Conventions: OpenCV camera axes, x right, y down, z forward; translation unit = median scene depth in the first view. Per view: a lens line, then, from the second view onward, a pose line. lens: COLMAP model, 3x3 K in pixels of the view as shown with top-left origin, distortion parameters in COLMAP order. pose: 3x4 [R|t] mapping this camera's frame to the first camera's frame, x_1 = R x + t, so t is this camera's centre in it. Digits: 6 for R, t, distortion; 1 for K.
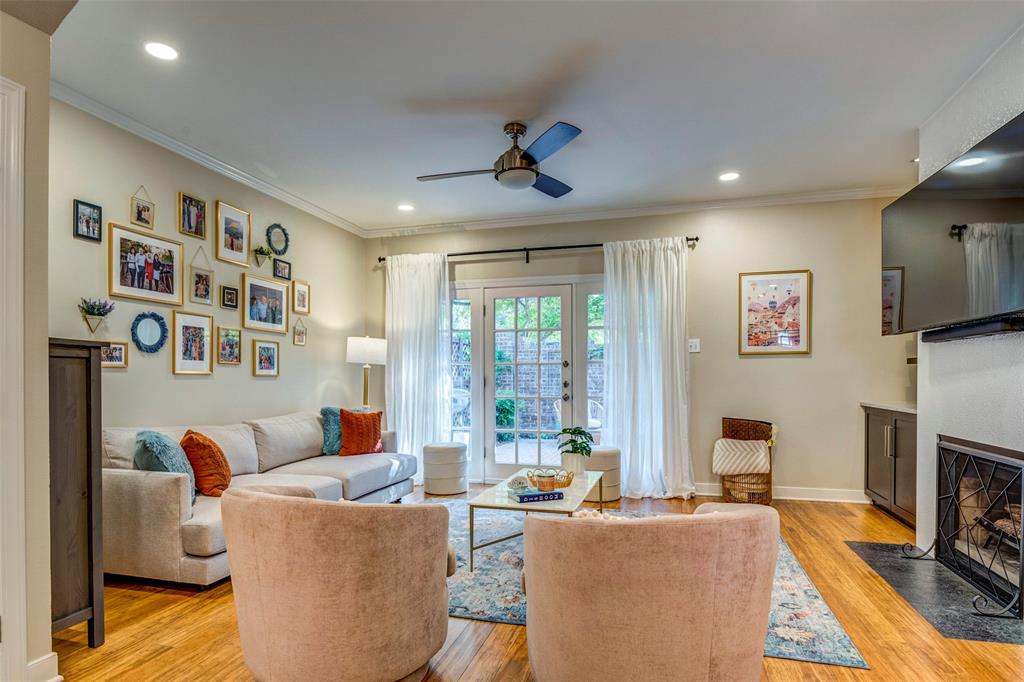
lens RADIAL K [[563.5, 0, 513.7], [0, 563.5, 379.9], [0, 0, 1]] dist [-0.009904, -0.004249]
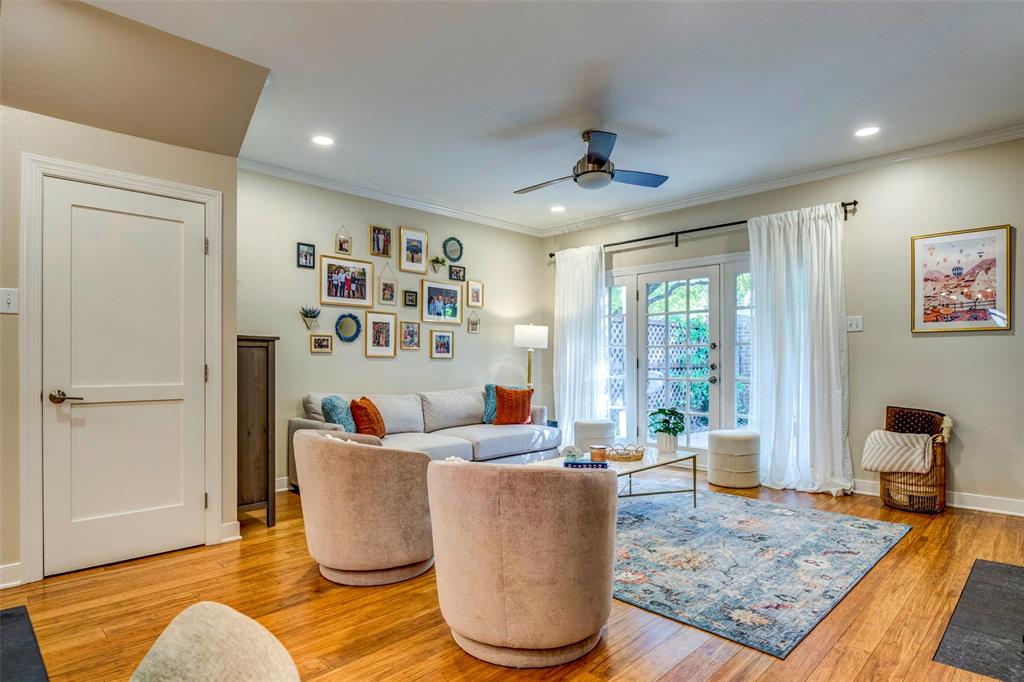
lens RADIAL K [[563.5, 0, 504.8], [0, 563.5, 359.2], [0, 0, 1]] dist [-0.009904, -0.004249]
pose [[0.871250, 0.000440, -0.490840, 0.309912], [-0.003116, 0.999984, -0.004634, 0.000969], [0.490830, 0.005567, 0.871238, -0.040261]]
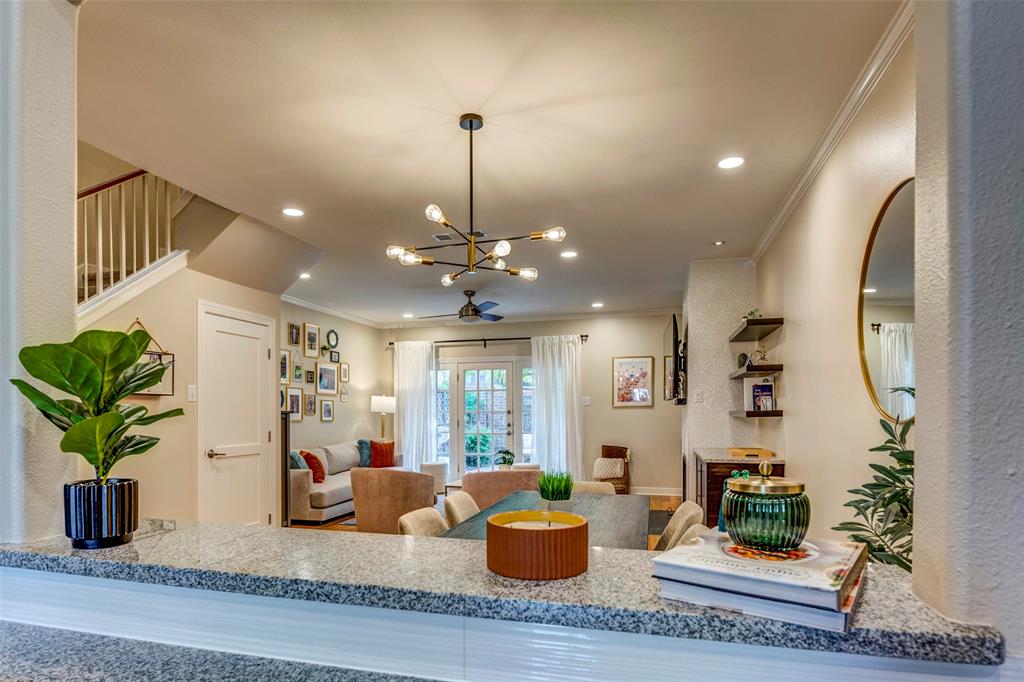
lens RADIAL K [[563.5, 0, 504.0], [0, 563.5, 414.4], [0, 0, 1]] dist [-0.009904, -0.004249]
pose [[0.999984, -0.001515, 0.005368, 0.084409], [0.001518, 0.999999, -0.000681, -0.024804], [-0.005367, 0.000689, 0.999985, -0.704033]]
